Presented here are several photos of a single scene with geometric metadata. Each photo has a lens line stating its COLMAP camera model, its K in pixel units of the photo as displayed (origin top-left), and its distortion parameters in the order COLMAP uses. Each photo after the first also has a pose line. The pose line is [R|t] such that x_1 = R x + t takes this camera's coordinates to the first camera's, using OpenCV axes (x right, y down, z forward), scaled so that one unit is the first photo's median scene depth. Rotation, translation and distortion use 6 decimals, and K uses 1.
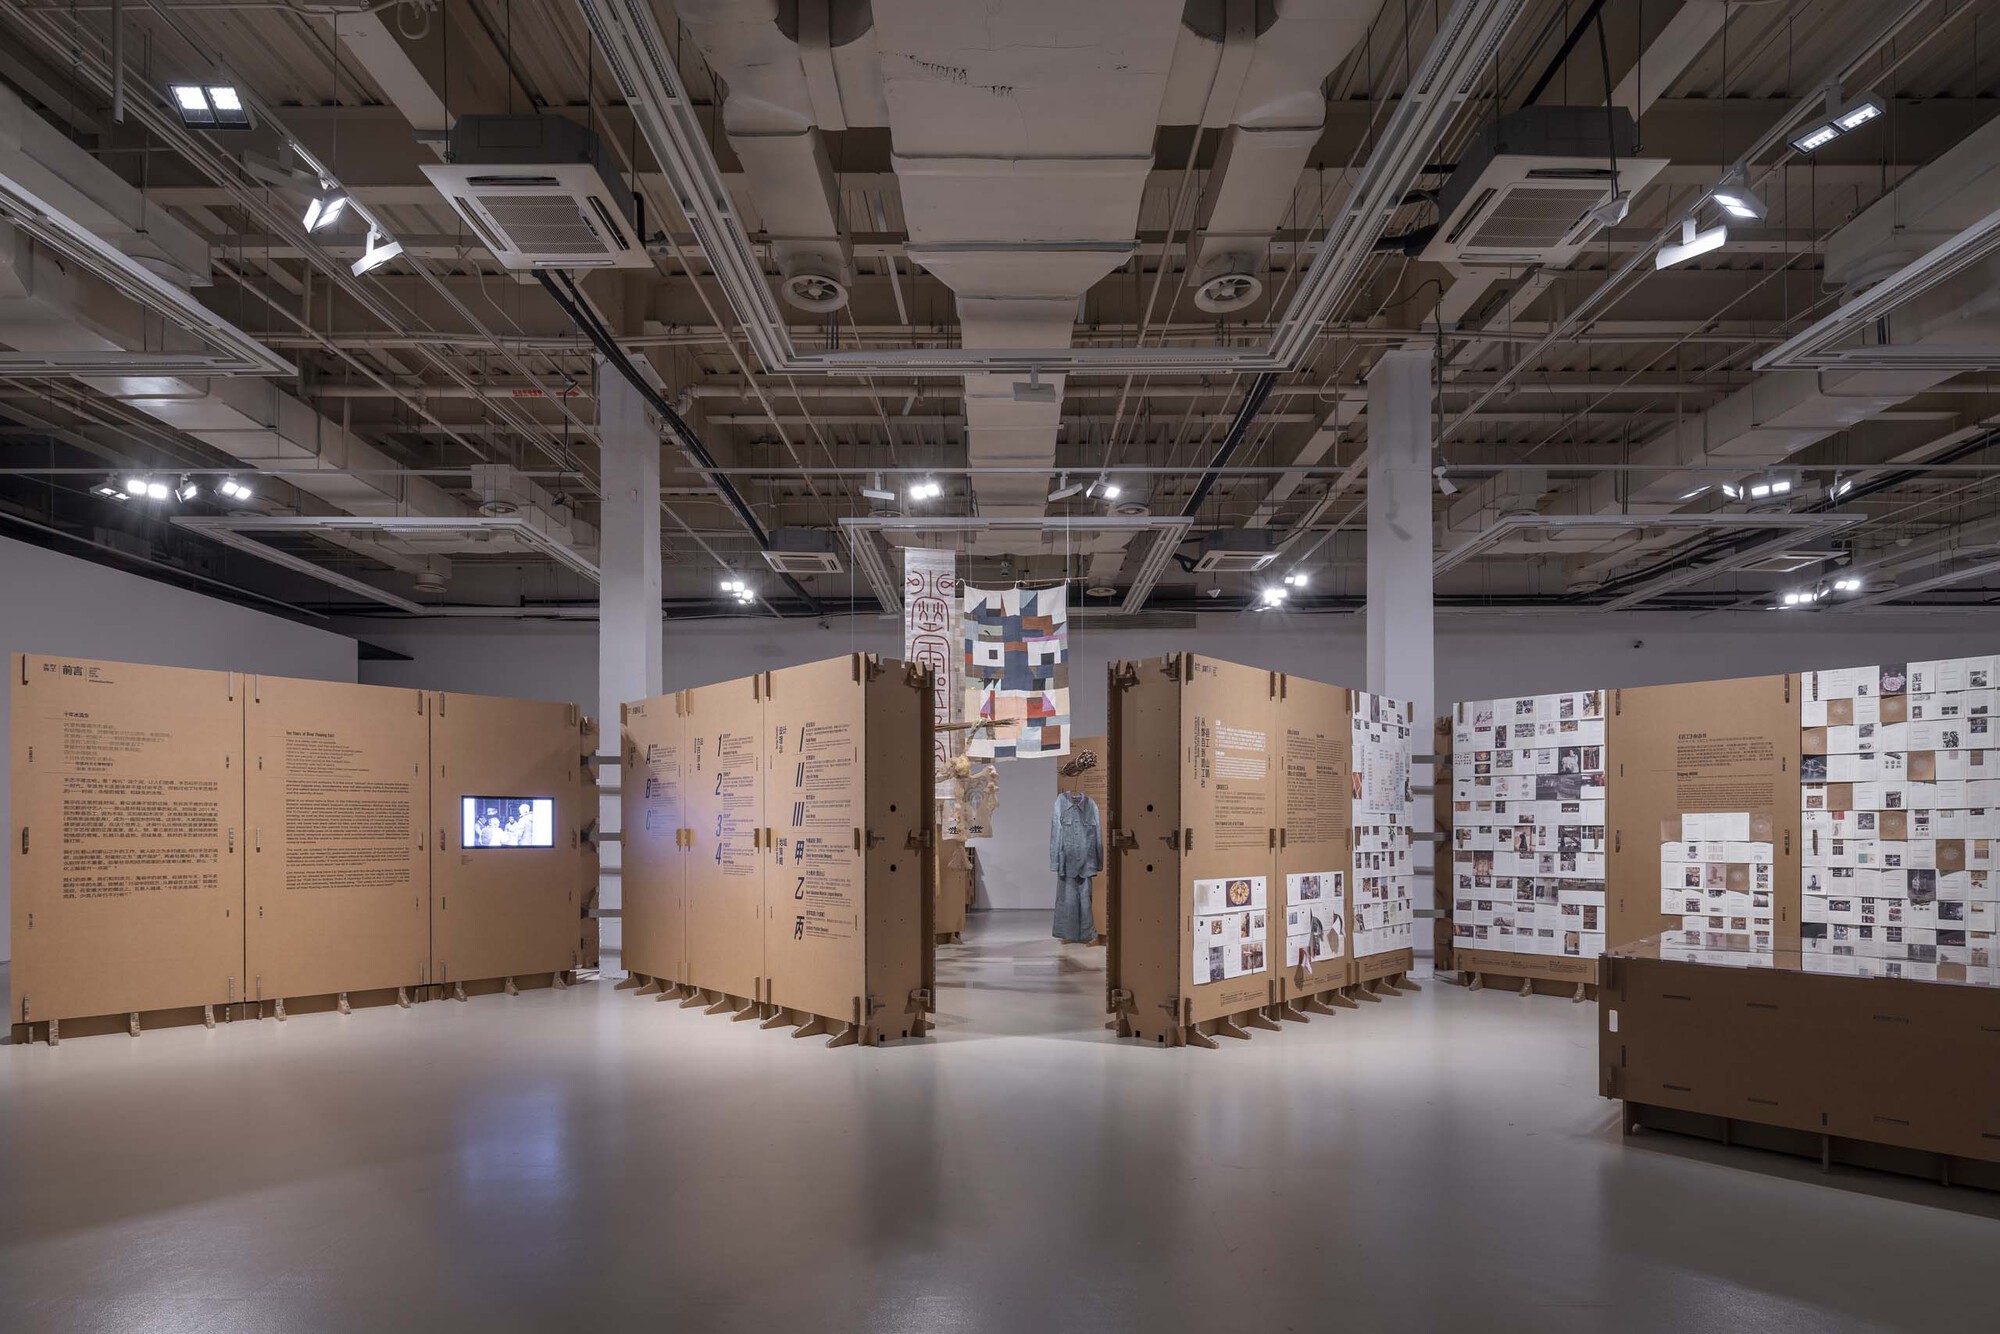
lens RADIAL K [[974.6, 0, 989.7], [0, 974.6, 826.8], [0, 0, 1]] dist [0.000694, 0.000018]
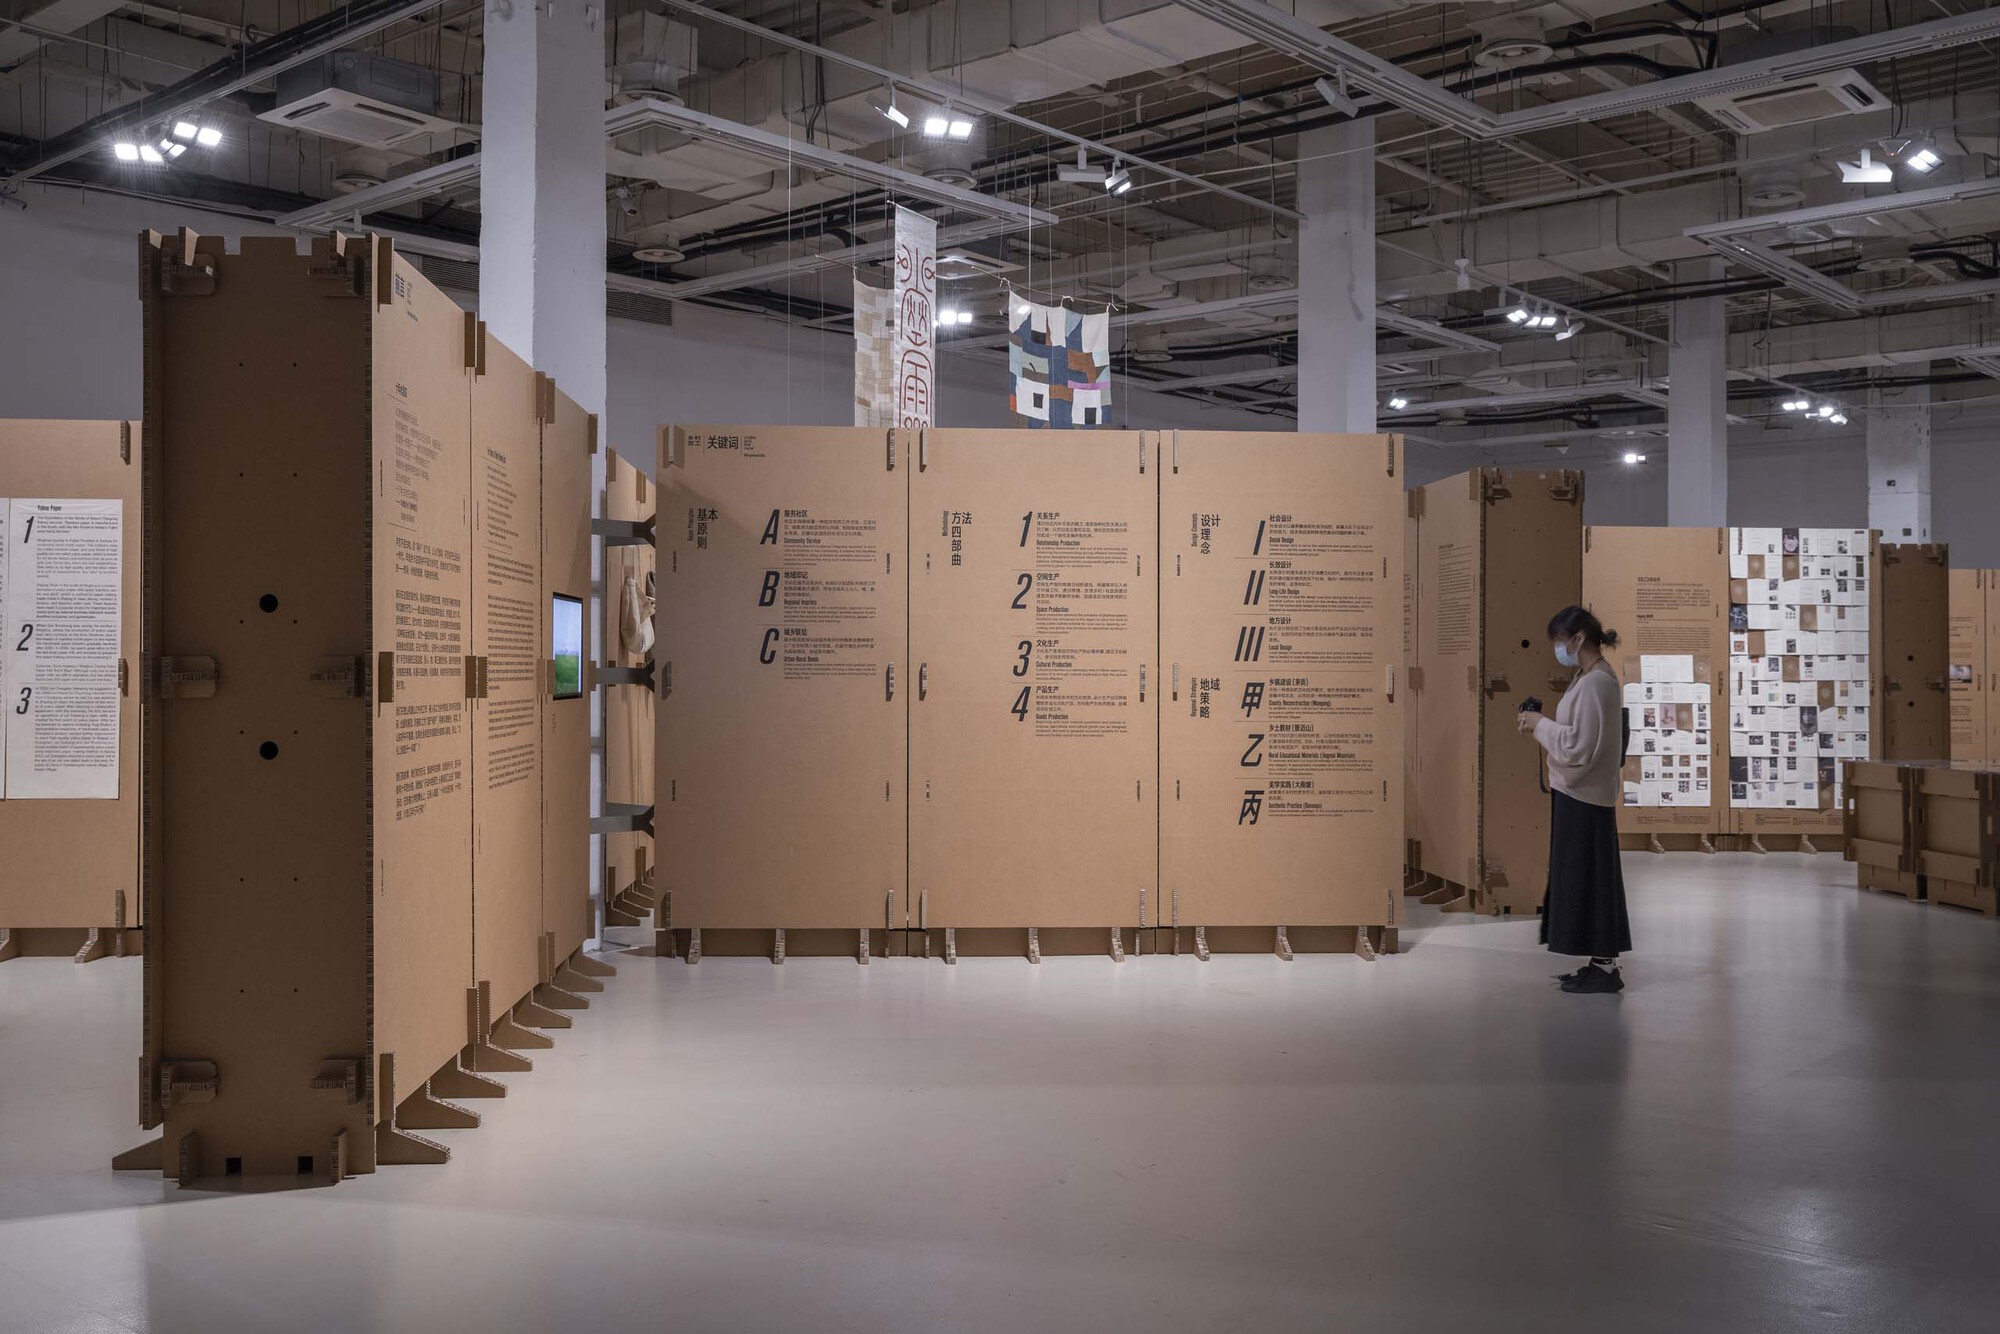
lens RADIAL K [[1873.6, 0, 1003.4], [0, 1873.6, 626.3], [0, 0, 1]] dist [-0.059971, 0.156081]
pose [[0.656224, 0.022220, 0.754239, -1.206655], [-0.009310, 0.999729, -0.021352, 0.004088], [-0.754509, 0.006990, 0.656253, 0.234267]]
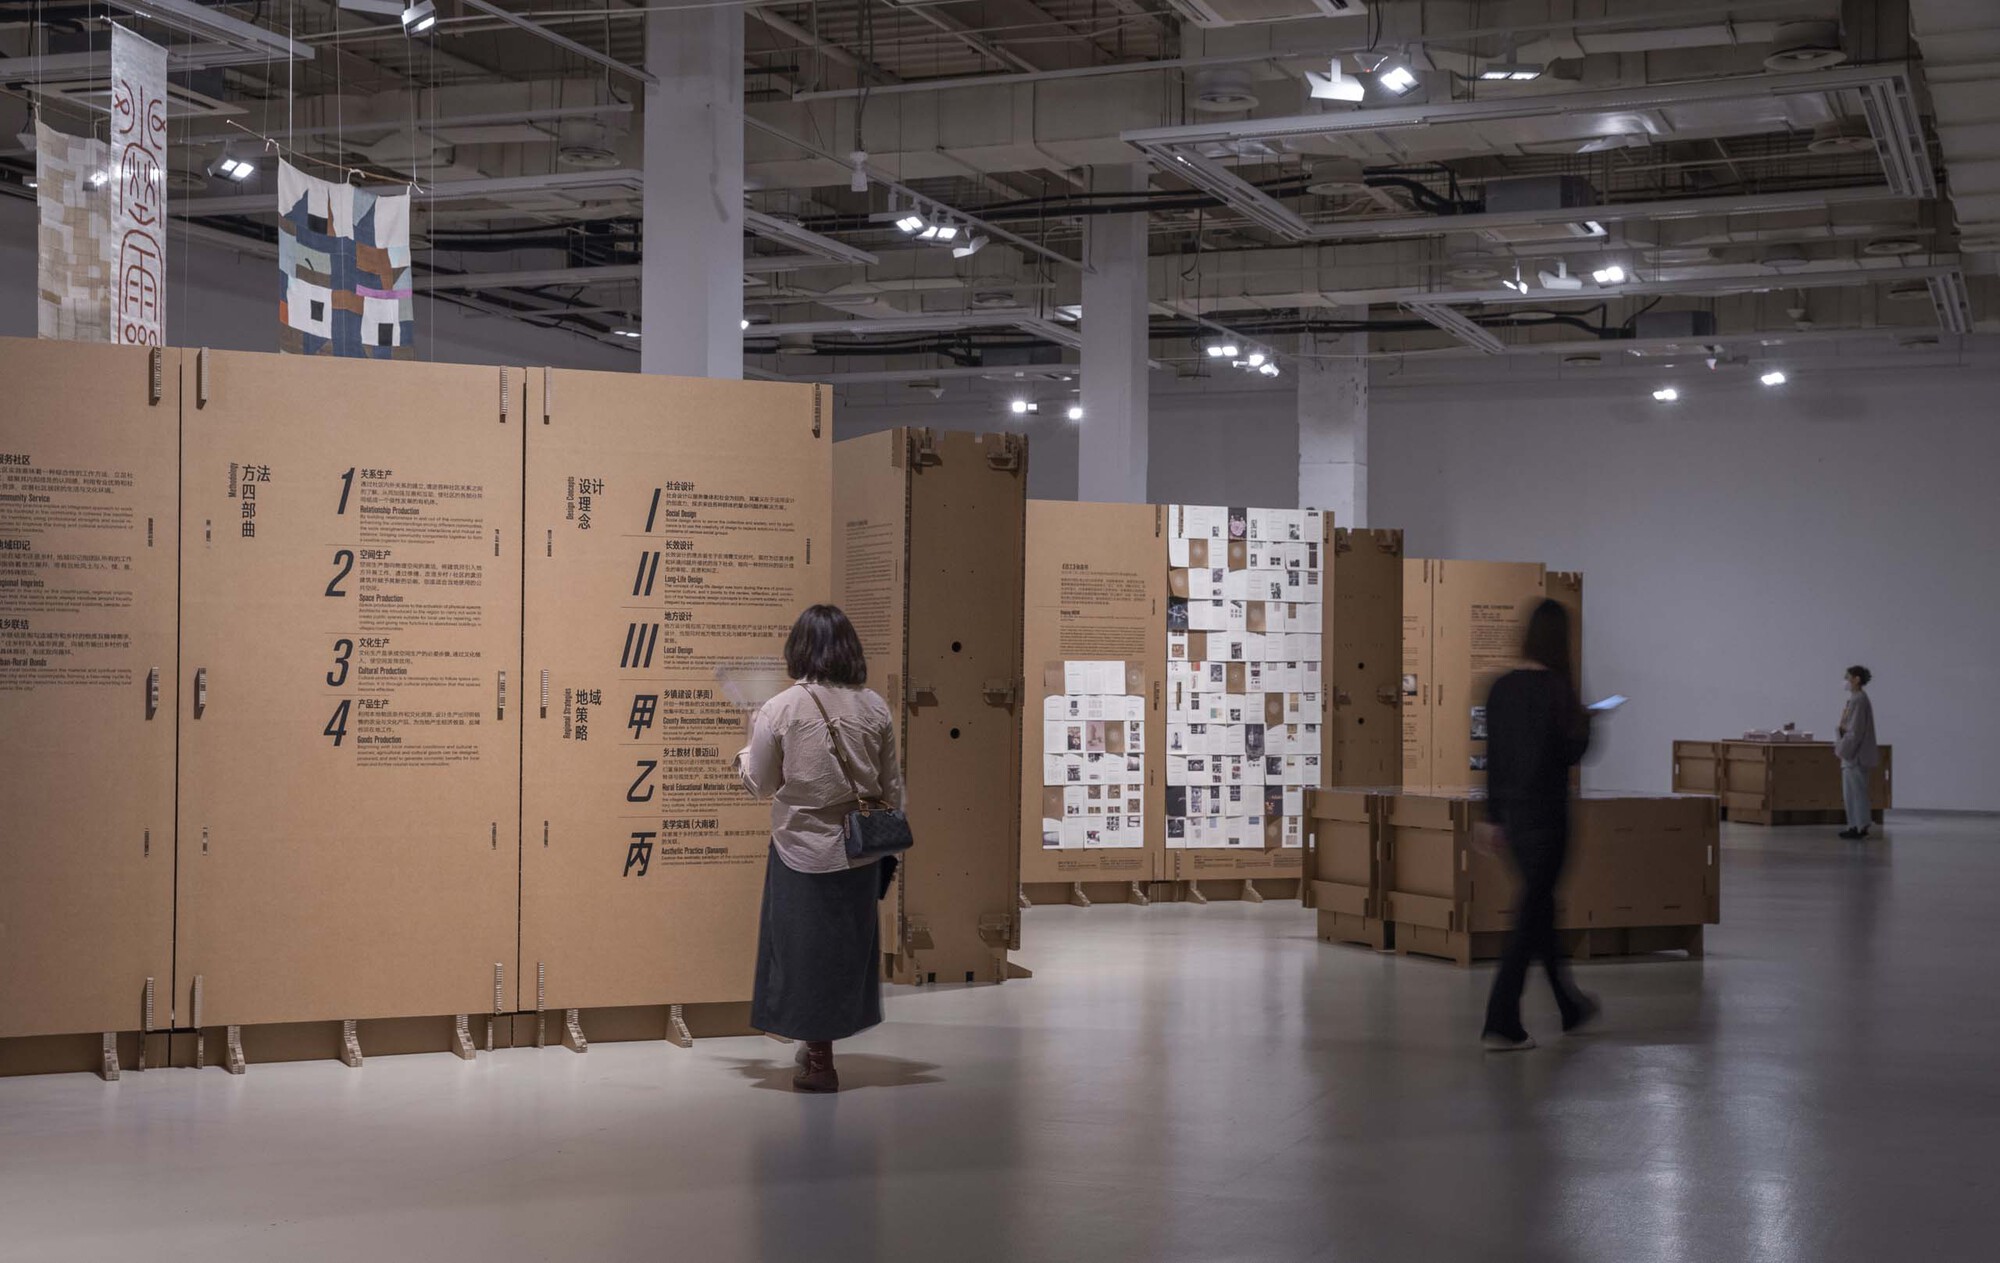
lens RADIAL K [[2598.7, 0, 1030.8], [0, 2598.7, 639.5], [0, 0, 1]] dist [0.053788, 0.094066]
pose [[0.361838, 0.019391, 0.932039, -1.347164], [-0.012920, 0.999792, -0.015785, 0.003339], [-0.932151, -0.006331, 0.362013, 0.246763]]
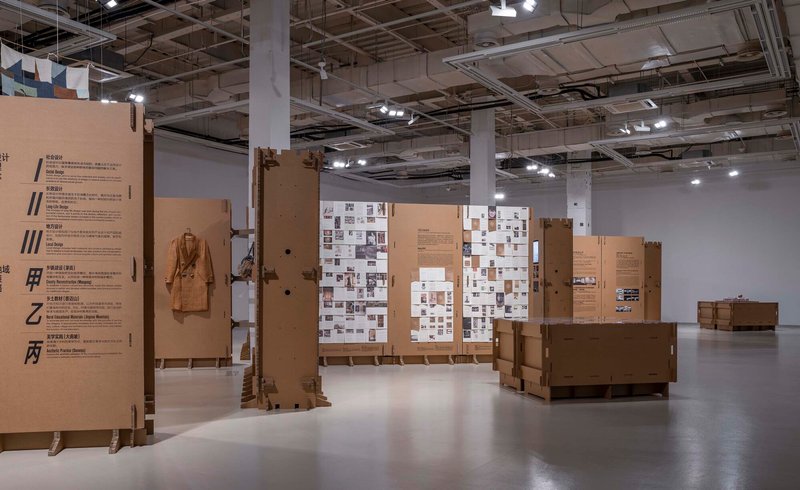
lens RADIAL K [[694.8, 0, 405.8], [0, 694.8, 289.7], [0, 0, 1]] dist [-0.053463, 0.079705]
pose [[0.530034, 0.001384, 0.847975, -0.551498], [-0.006264, 0.999978, 0.002283, 0.030286], [-0.847953, -0.006522, 0.530031, 0.256971]]
